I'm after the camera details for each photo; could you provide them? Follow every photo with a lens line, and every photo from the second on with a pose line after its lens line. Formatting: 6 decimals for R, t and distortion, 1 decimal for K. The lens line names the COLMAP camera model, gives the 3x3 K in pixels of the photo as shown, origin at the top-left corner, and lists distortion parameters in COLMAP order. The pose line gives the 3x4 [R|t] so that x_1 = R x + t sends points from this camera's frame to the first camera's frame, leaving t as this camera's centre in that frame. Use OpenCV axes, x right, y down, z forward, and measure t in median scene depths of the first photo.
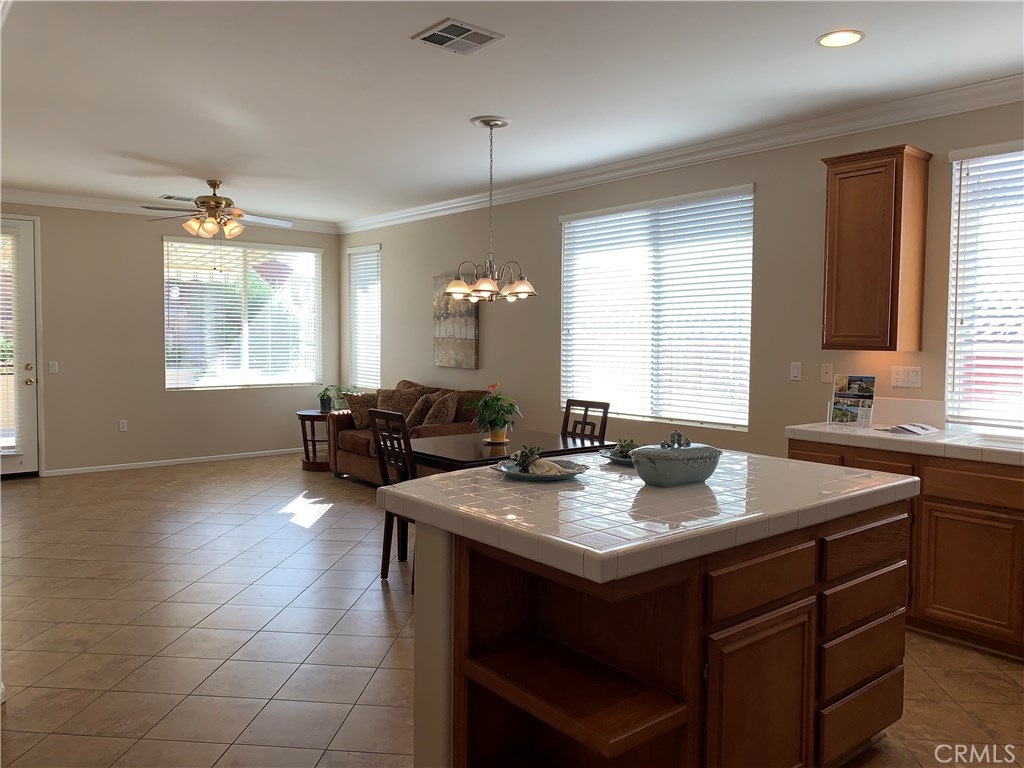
lens RADIAL K [[779.8, 0, 506.9], [0, 779.8, 375.4], [0, 0, 1]] dist [0.071465, -0.104306]
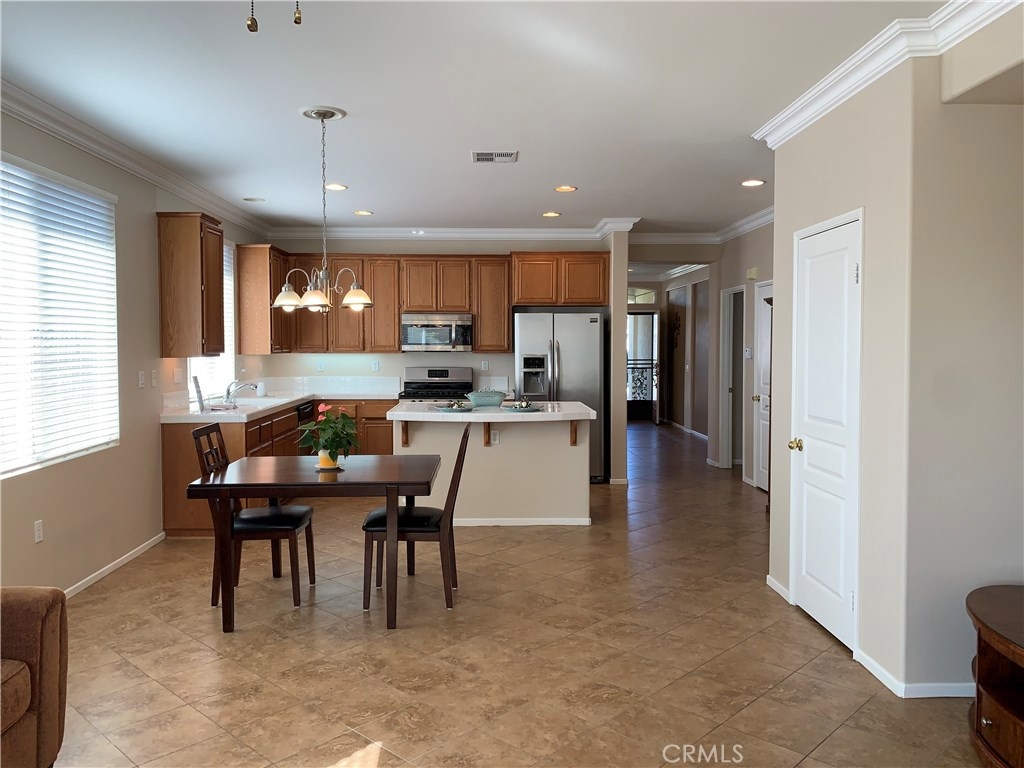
lens RADIAL K [[779.8, 0, 506.9], [0, 779.8, 375.4], [0, 0, 1]] dist [0.071465, -0.104306]
pose [[-0.790458, -0.034001, 0.611571, -0.524495], [0.025610, 0.995750, 0.088460, -0.069396], [-0.611980, 0.085587, -0.786229, 1.127188]]
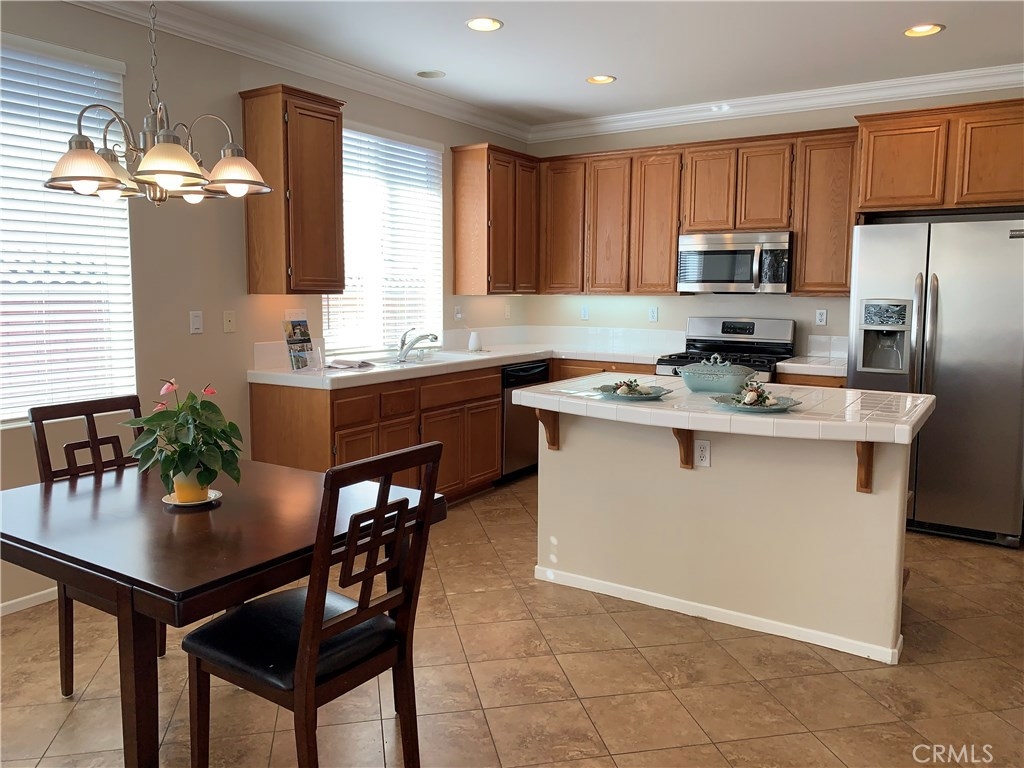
lens RADIAL K [[782.9, 0, 513.1], [0, 782.9, 369.1], [0, 0, 1]] dist [0.060886, -0.080129]
pose [[-0.306507, -0.107979, 0.945724, -0.374945], [0.040689, 0.991151, 0.126353, -0.034274], [-0.950998, 0.077209, -0.299401, 0.676385]]
